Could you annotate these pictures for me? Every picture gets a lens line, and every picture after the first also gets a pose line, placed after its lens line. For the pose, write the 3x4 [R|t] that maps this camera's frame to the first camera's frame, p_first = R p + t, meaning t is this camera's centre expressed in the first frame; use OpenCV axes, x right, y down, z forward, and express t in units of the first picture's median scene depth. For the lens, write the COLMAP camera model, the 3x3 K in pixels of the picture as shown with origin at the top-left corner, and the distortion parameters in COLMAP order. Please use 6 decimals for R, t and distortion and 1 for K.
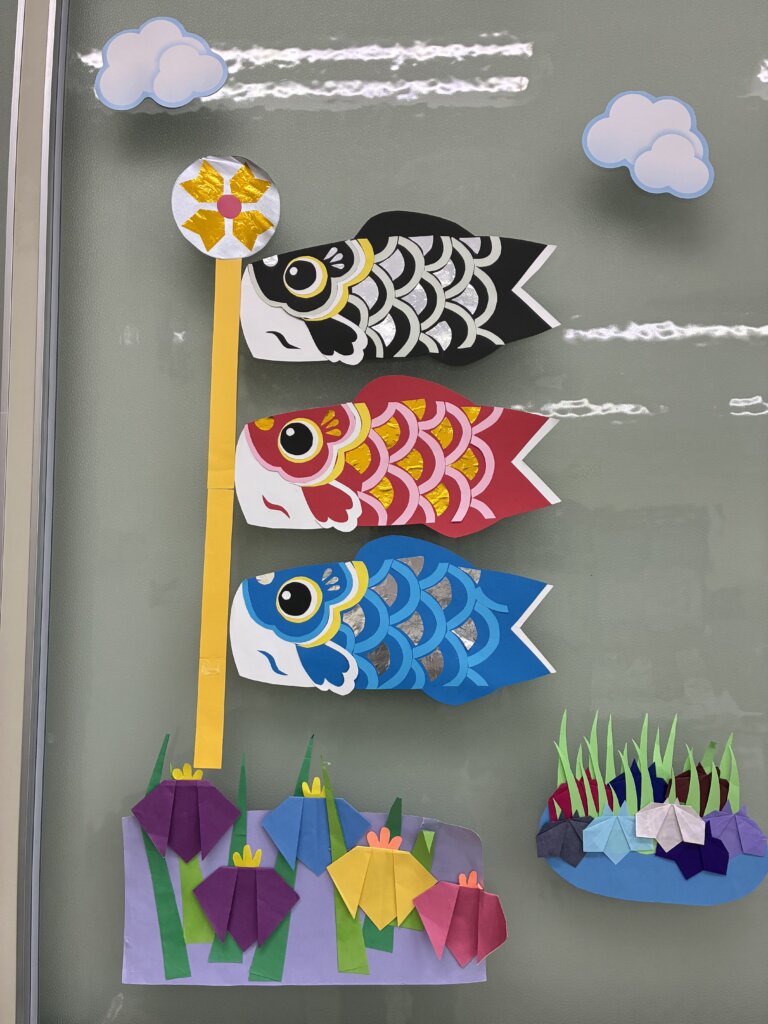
lens RADIAL K [[775.1, 0, 383.8], [0, 775.1, 510.0], [0, 0, 1]] dist [0.030034, -0.018545]
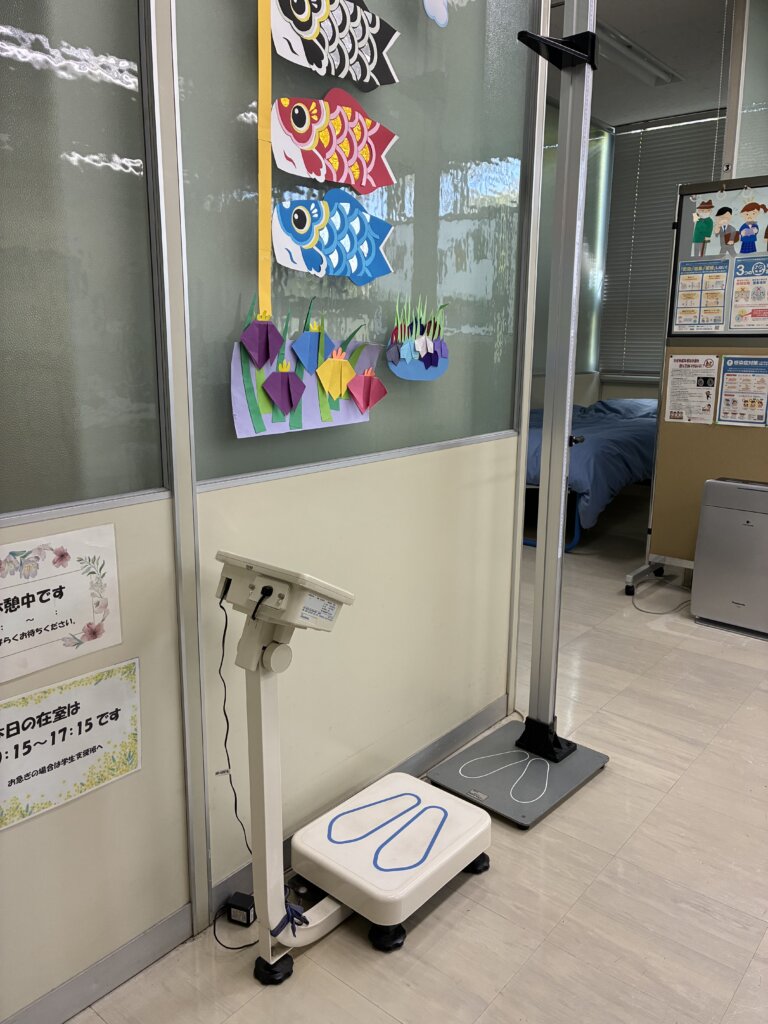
lens RADIAL K [[775.1, 0, 387.6], [0, 775.1, 512.0], [0, 0, 1]] dist [0.030034, -0.018545]
pose [[0.613726, -0.168287, 0.771375, -1.446824], [-0.064683, 0.963017, 0.261561, 0.277597], [-0.786865, -0.210422, 0.580143, -0.301430]]
